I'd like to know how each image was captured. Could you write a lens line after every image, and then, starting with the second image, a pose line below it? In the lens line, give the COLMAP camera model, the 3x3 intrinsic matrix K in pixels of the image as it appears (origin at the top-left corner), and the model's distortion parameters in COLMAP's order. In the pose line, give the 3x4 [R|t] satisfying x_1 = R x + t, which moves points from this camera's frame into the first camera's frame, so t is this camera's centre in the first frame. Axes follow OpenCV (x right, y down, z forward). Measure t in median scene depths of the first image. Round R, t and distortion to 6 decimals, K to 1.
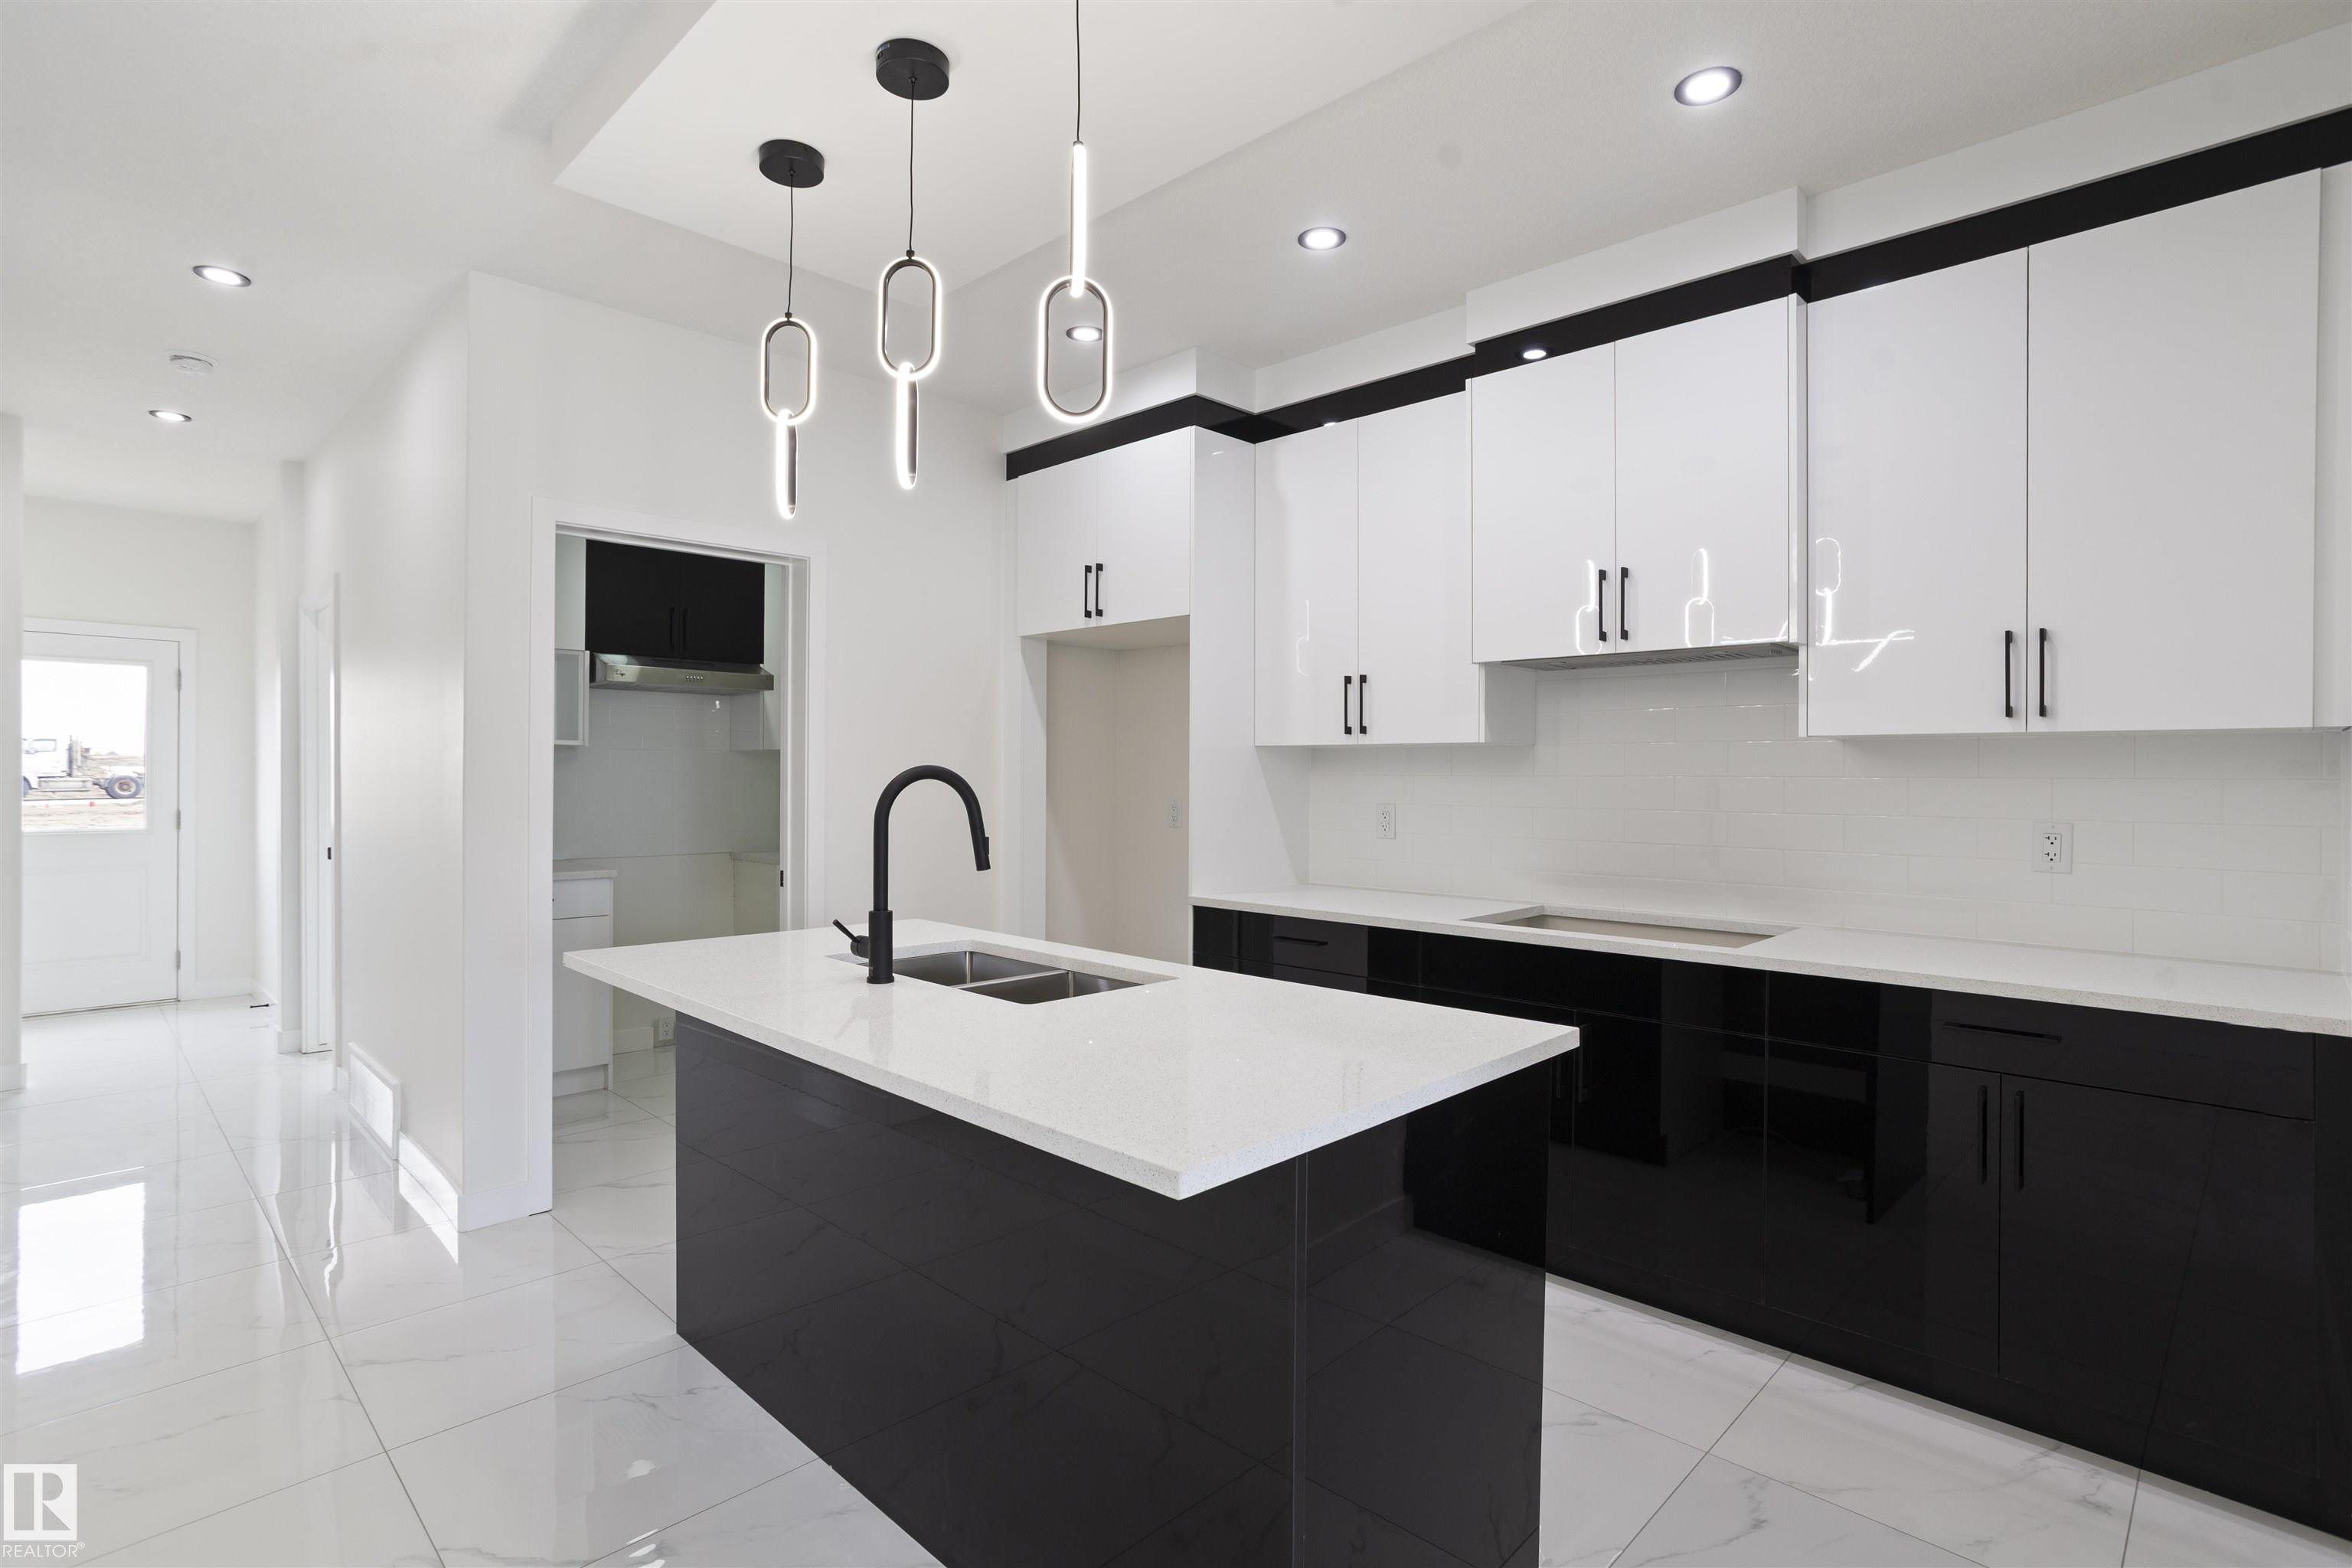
lens RADIAL K [[1154.1, 0, 1161.1], [0, 1154.1, 779.5], [0, 0, 1]] dist [-0.026170, 0.012222]
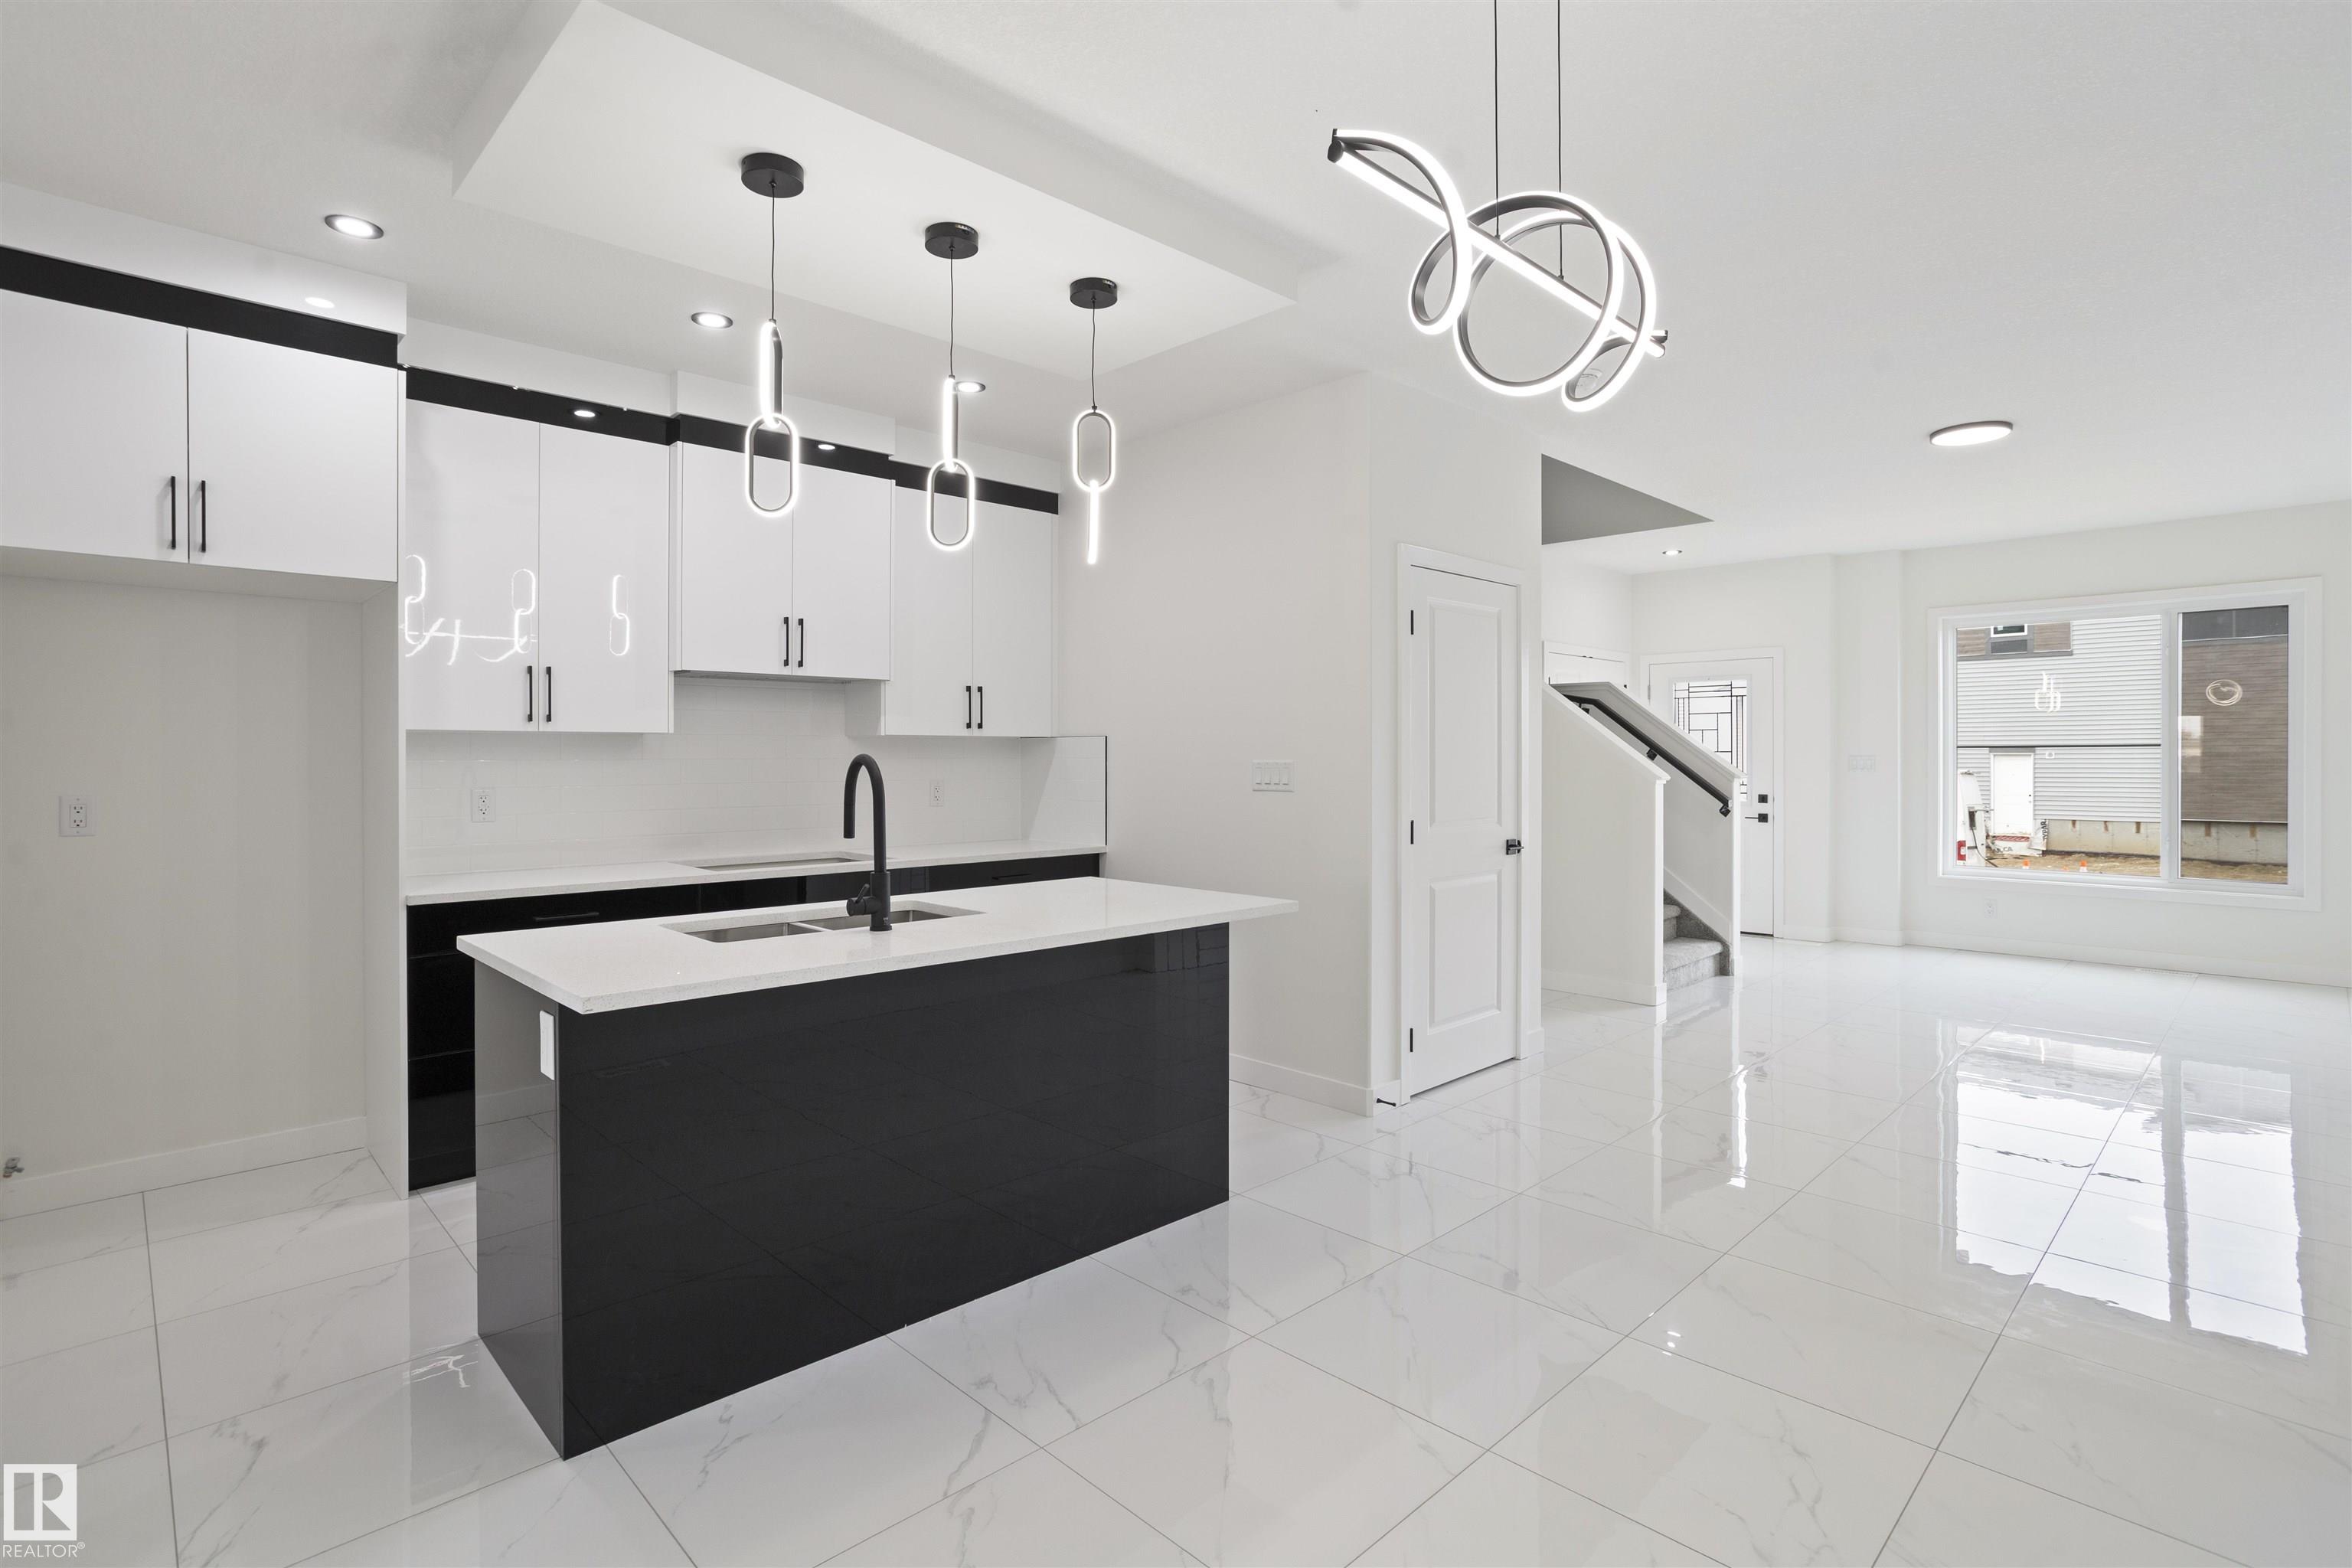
lens RADIAL K [[1154.1, 0, 1180.5], [0, 1154.1, 763.3], [0, 0, 1]] dist [-0.026170, 0.012222]
pose [[0.015335, -0.005999, 0.999864, -0.948601], [0.012552, 0.999904, 0.005806, 0.000378], [-0.999804, 0.012461, 0.015409, 0.426937]]
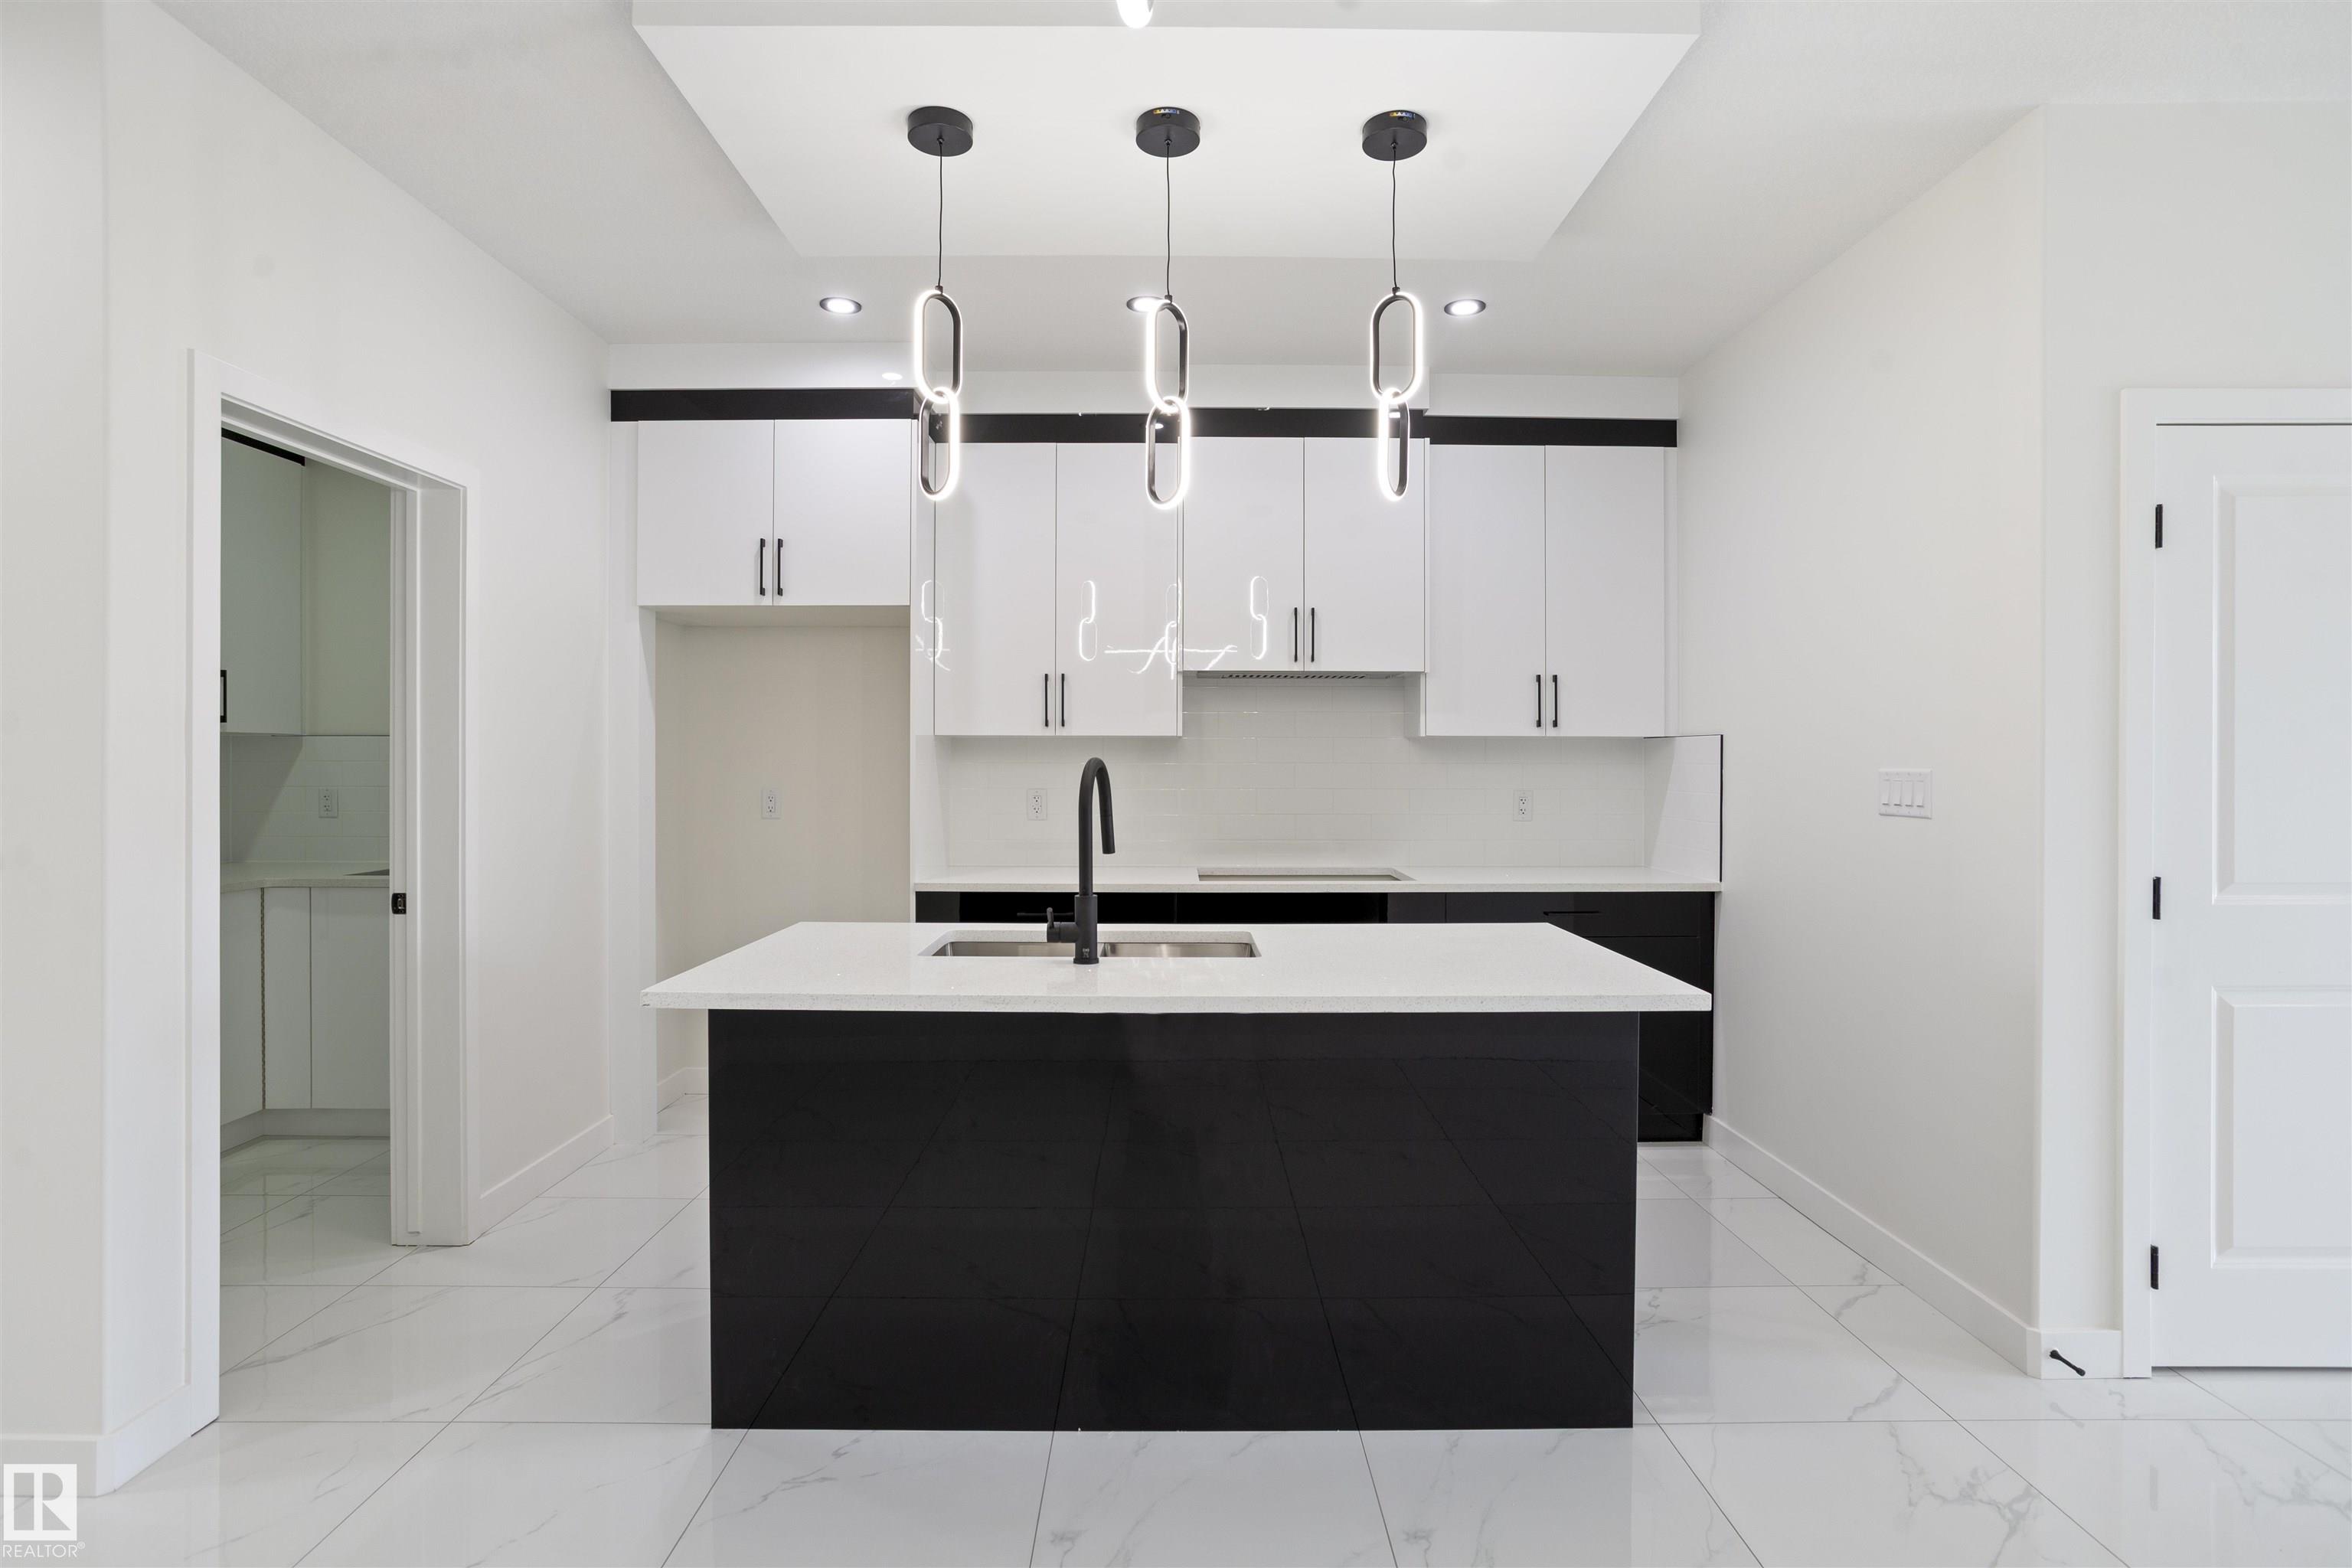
lens RADIAL K [[1200.0, 0, 1171.1], [0, 1200.0, 767.9], [0, 0, 1]] dist [-0.028972, 0.012168]
pose [[0.706486, -0.003388, 0.707718, -0.624628], [0.005845, 0.999982, -0.001047, 0.002902], [-0.707702, 0.004876, 0.706494, 0.105116]]
